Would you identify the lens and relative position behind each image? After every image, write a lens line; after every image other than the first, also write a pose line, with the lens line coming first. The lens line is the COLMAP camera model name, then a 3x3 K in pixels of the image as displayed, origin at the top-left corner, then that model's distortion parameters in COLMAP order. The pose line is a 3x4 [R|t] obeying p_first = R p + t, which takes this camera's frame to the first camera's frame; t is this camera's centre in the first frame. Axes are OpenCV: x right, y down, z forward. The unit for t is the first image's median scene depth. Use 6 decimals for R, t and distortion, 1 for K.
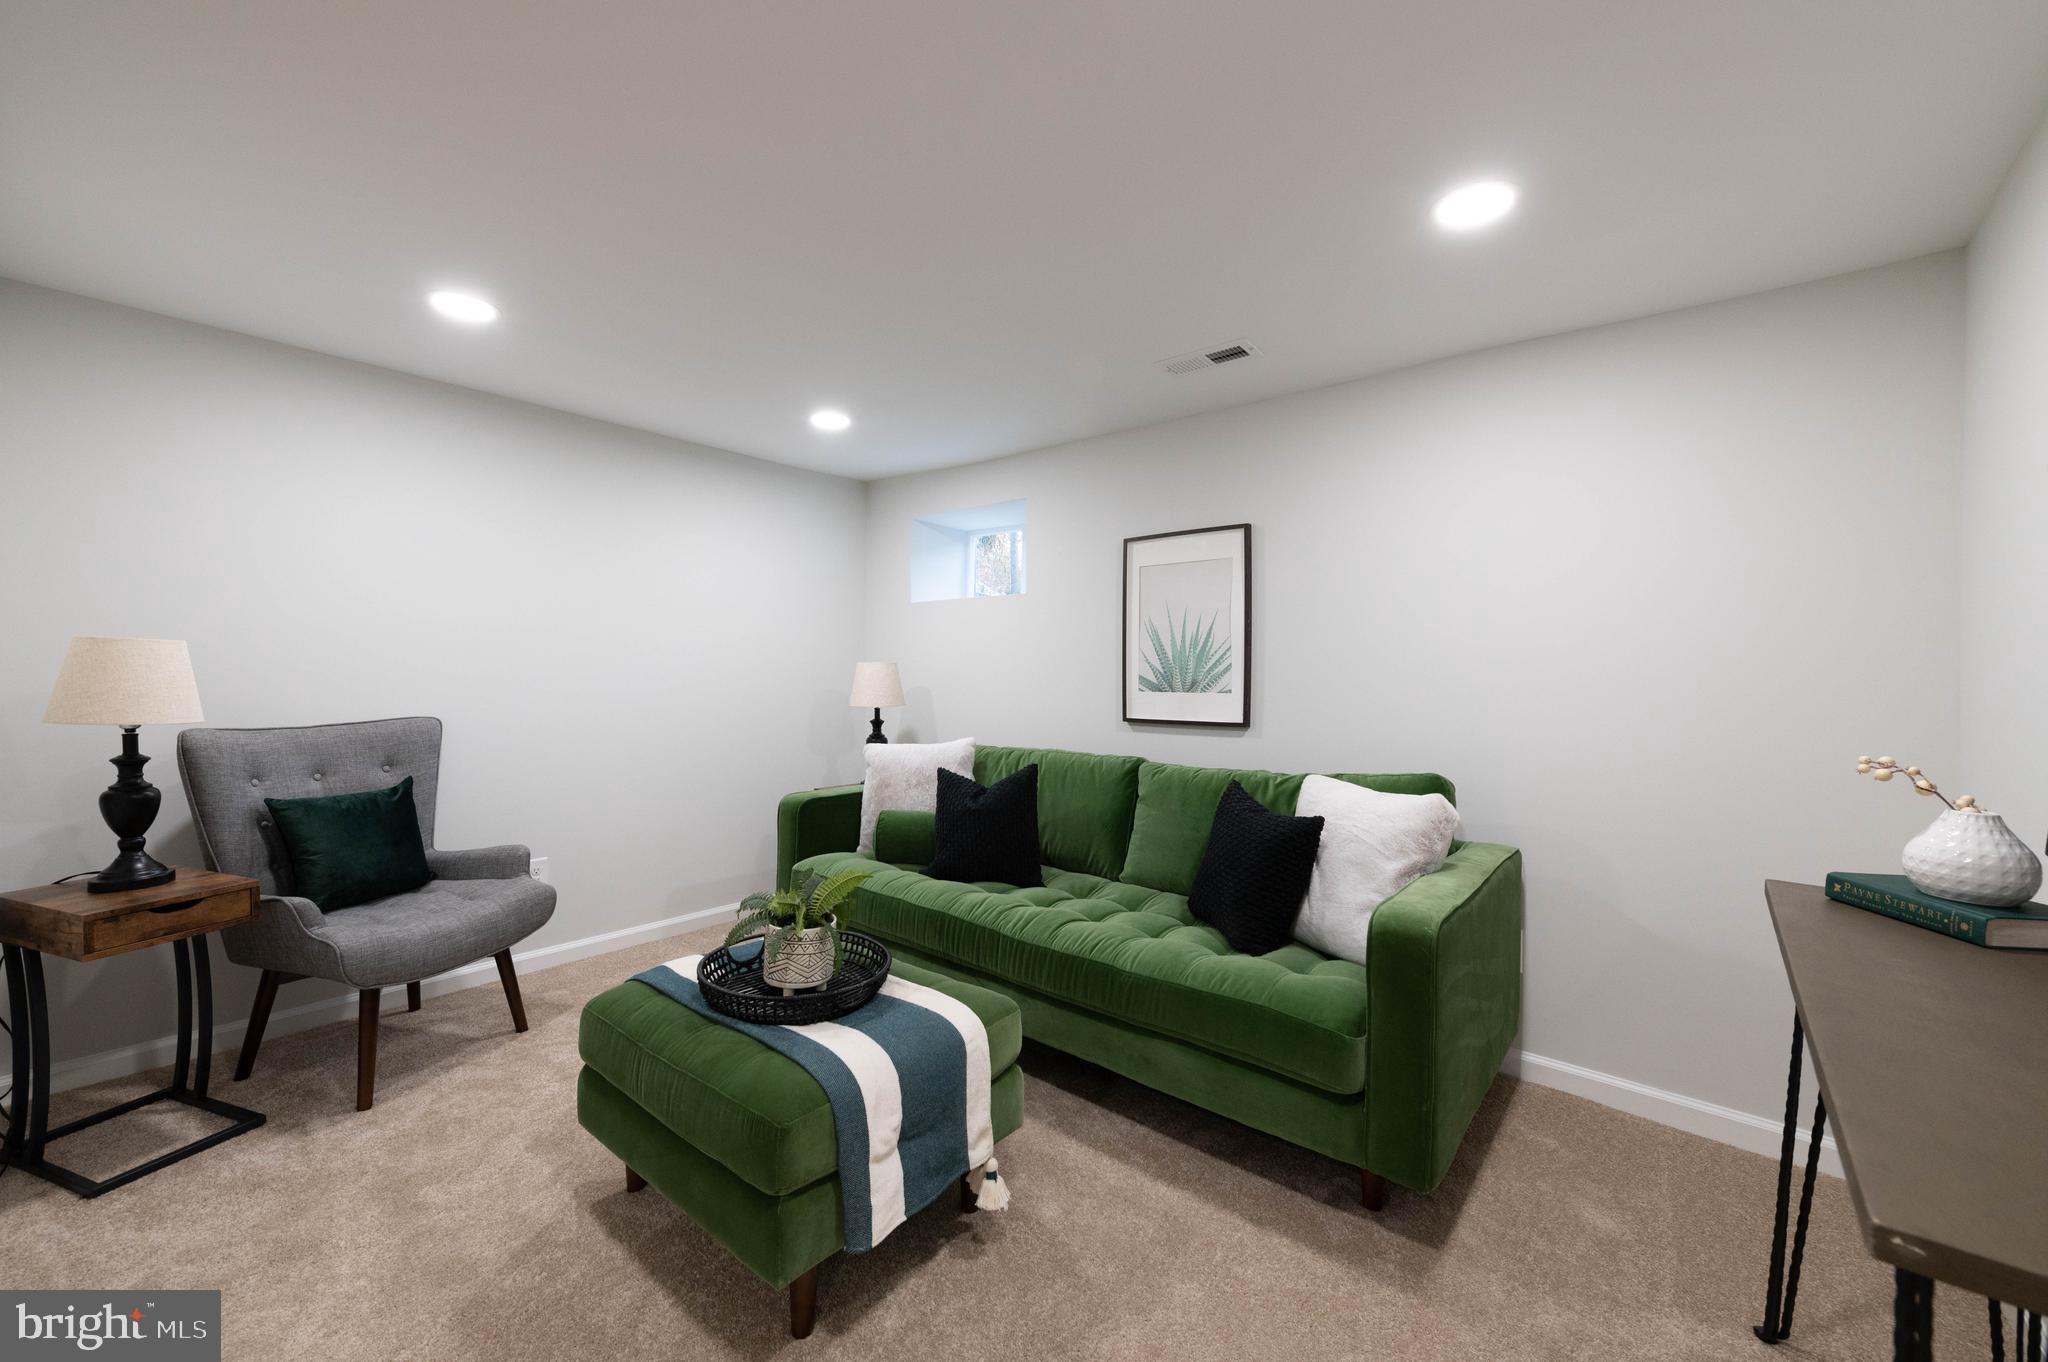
lens RADIAL K [[803.1, 0, 1032.7], [0, 803.1, 677.5], [0, 0, 1]] dist [0.014421, -0.005152]
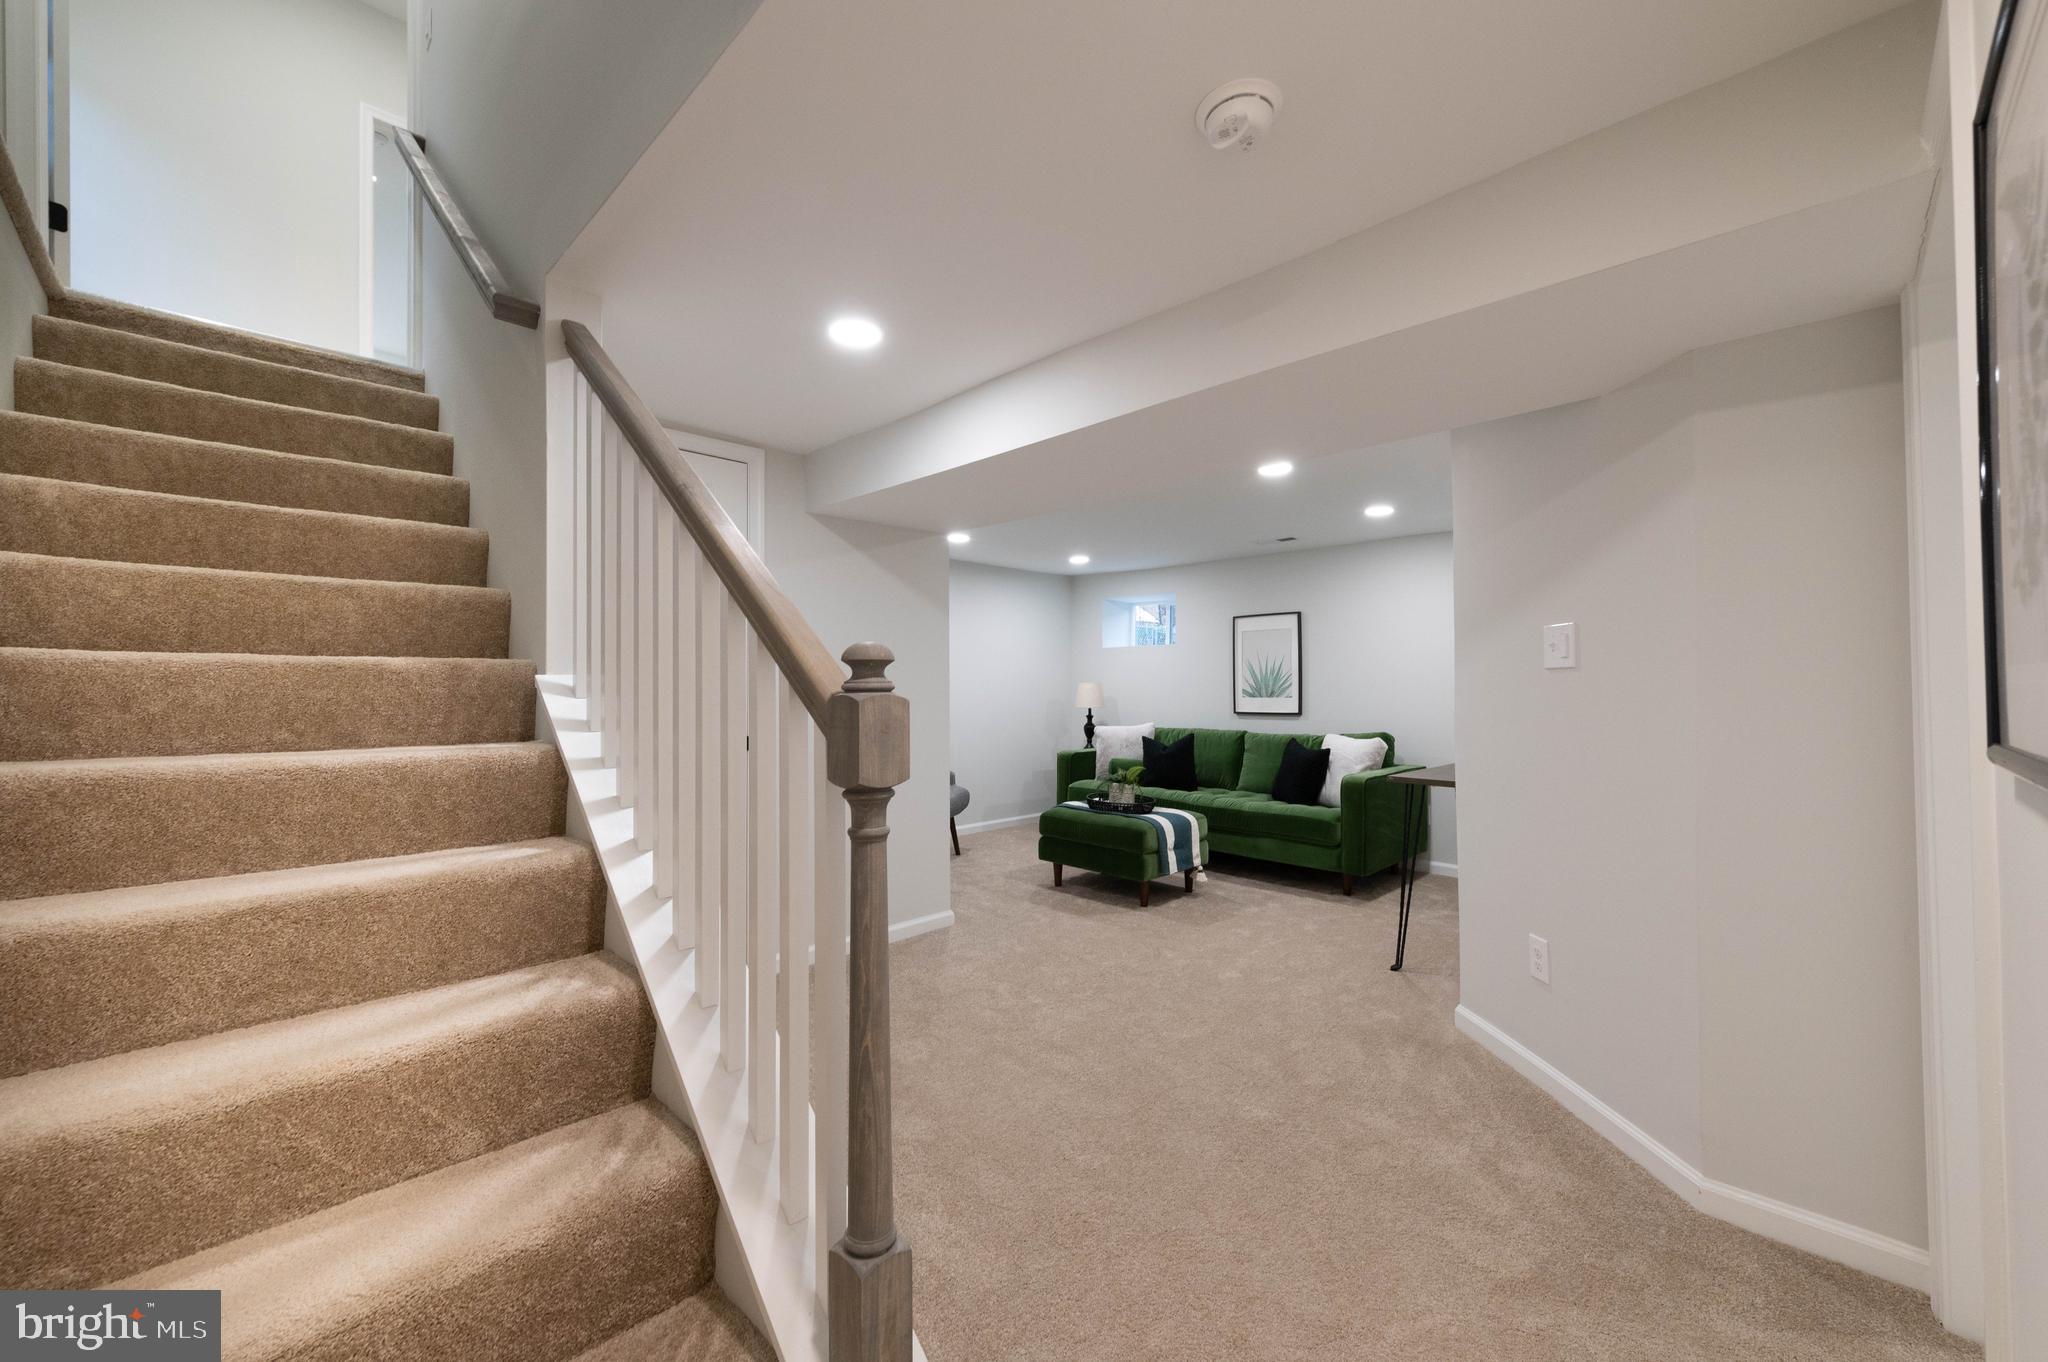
lens RADIAL K [[803.1, 0, 1032.7], [0, 803.1, 677.5], [0, 0, 1]] dist [0.014421, -0.005152]
pose [[0.996213, -0.009953, -0.086371, -0.213992], [0.008393, 0.999795, -0.018415, 0.001385], [0.086537, 0.017620, 0.996093, -1.014025]]
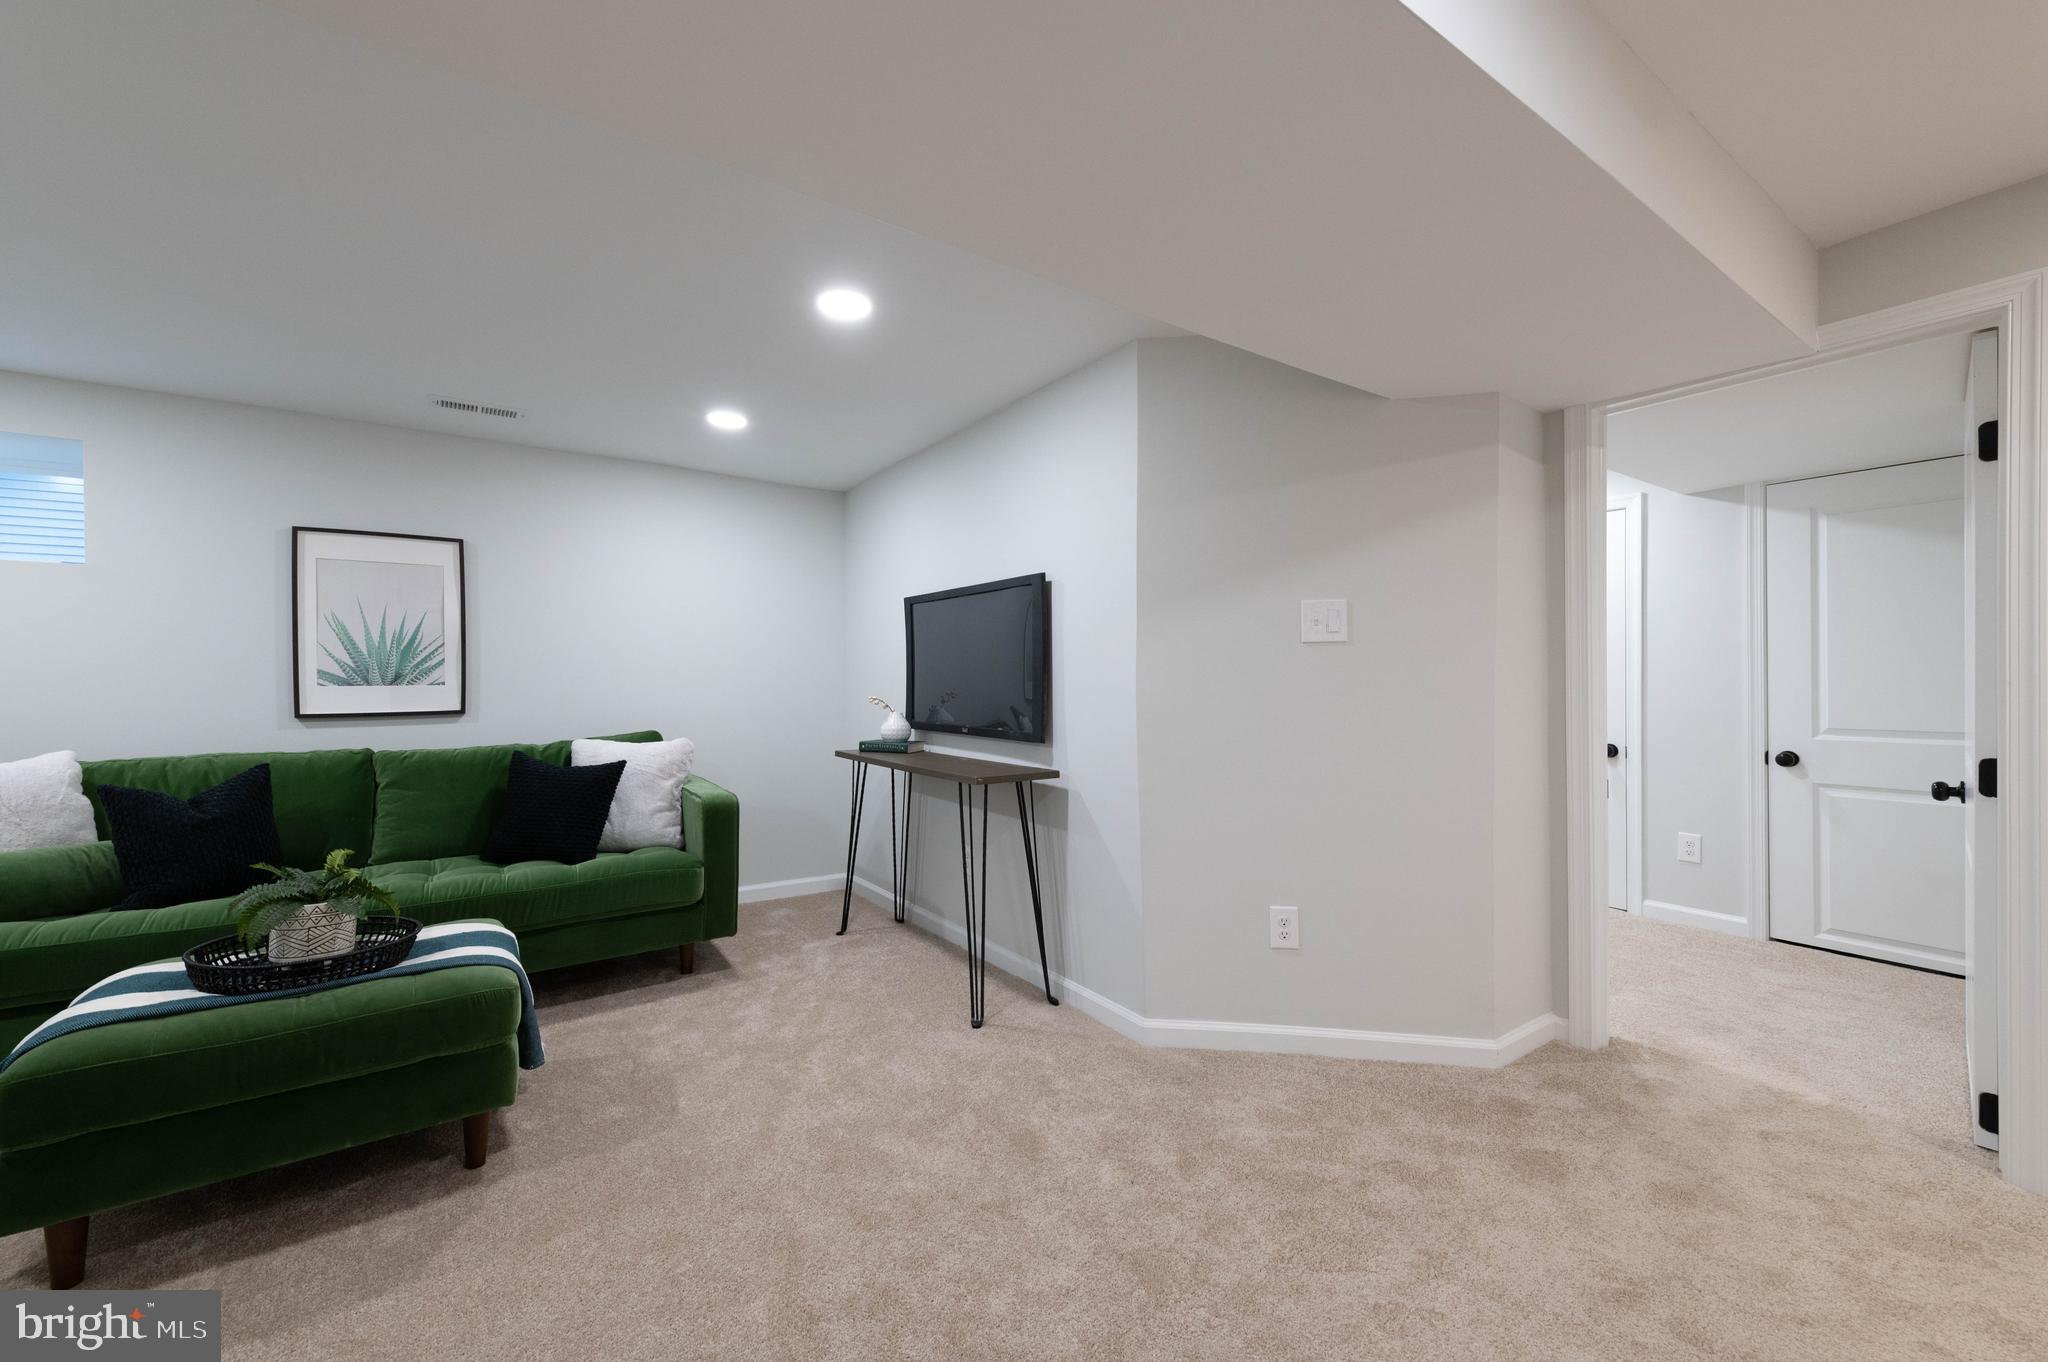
lens RADIAL K [[800.6, 0, 1029.9], [0, 800.6, 680.4], [0, 0, 1]] dist [0.013764, -0.004226]
pose [[0.262559, -0.008346, 0.964880, -0.647049], [0.008679, 0.999943, 0.006288, 0.013356], [-0.964877, 0.006723, 0.262617, -0.103330]]
